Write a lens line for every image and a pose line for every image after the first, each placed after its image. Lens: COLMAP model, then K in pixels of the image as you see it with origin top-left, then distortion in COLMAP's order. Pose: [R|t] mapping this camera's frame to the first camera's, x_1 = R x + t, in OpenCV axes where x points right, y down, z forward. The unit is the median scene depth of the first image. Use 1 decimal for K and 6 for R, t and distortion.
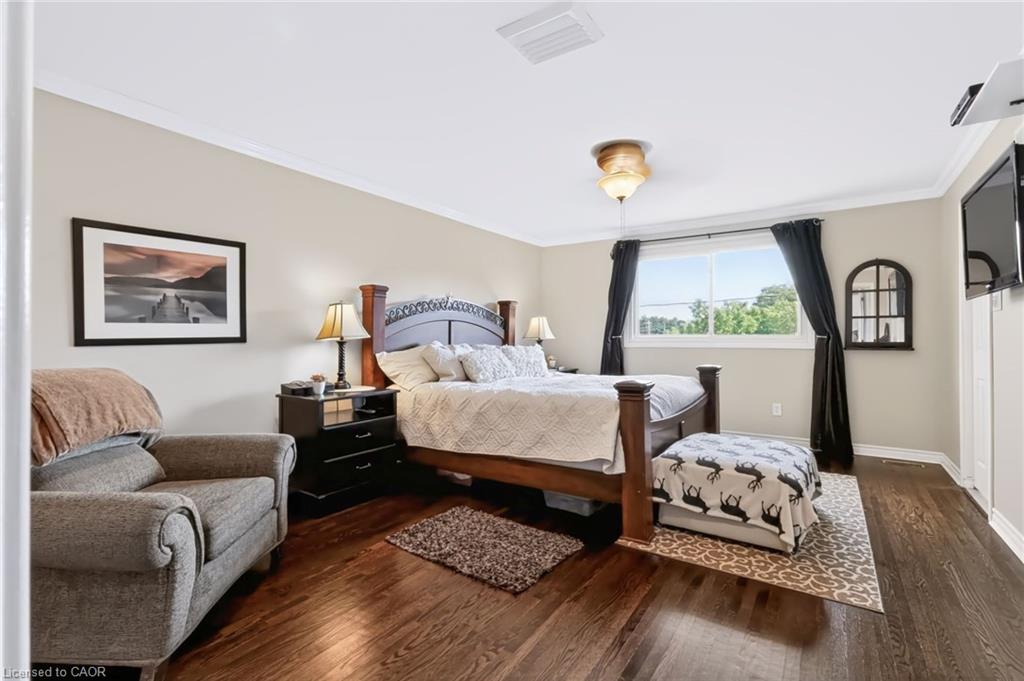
lens RADIAL K [[474.3, 0, 512.0], [0, 474.3, 340.5], [0, 0, 1]] dist [0.000715, 0.000140]
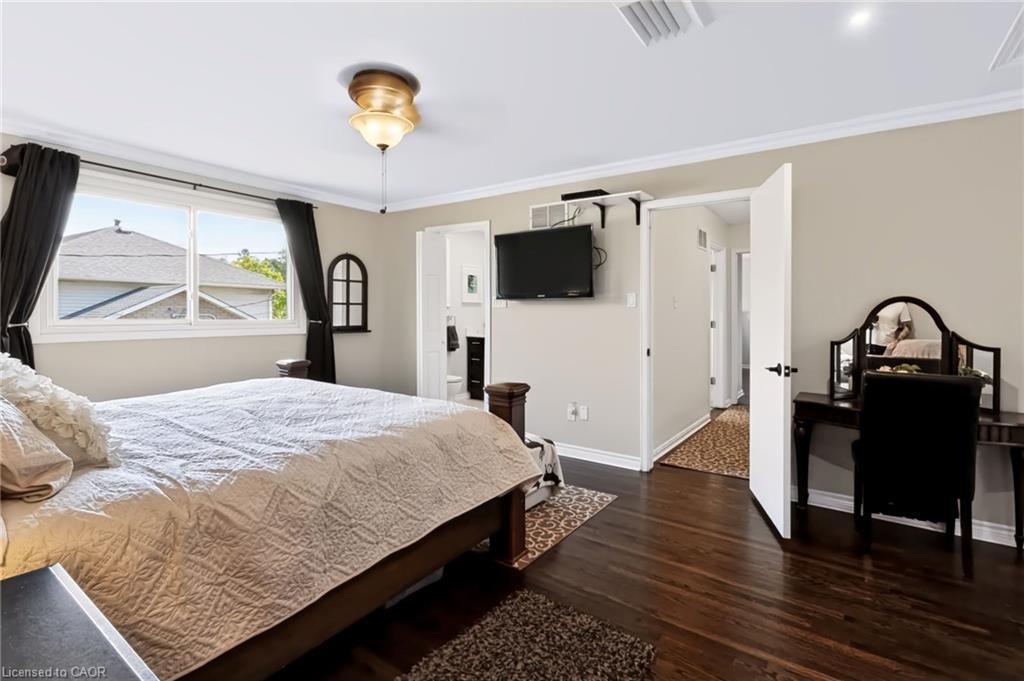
lens RADIAL K [[478.9, 0, 512.9], [0, 478.9, 314.4], [0, 0, 1]] dist [0.000011, -0.000032]
pose [[0.025726, 0.000406, 0.999669, -0.389193], [-0.001130, 0.999999, -0.000377, -0.024917], [-0.999668, -0.001120, 0.025726, 0.583326]]
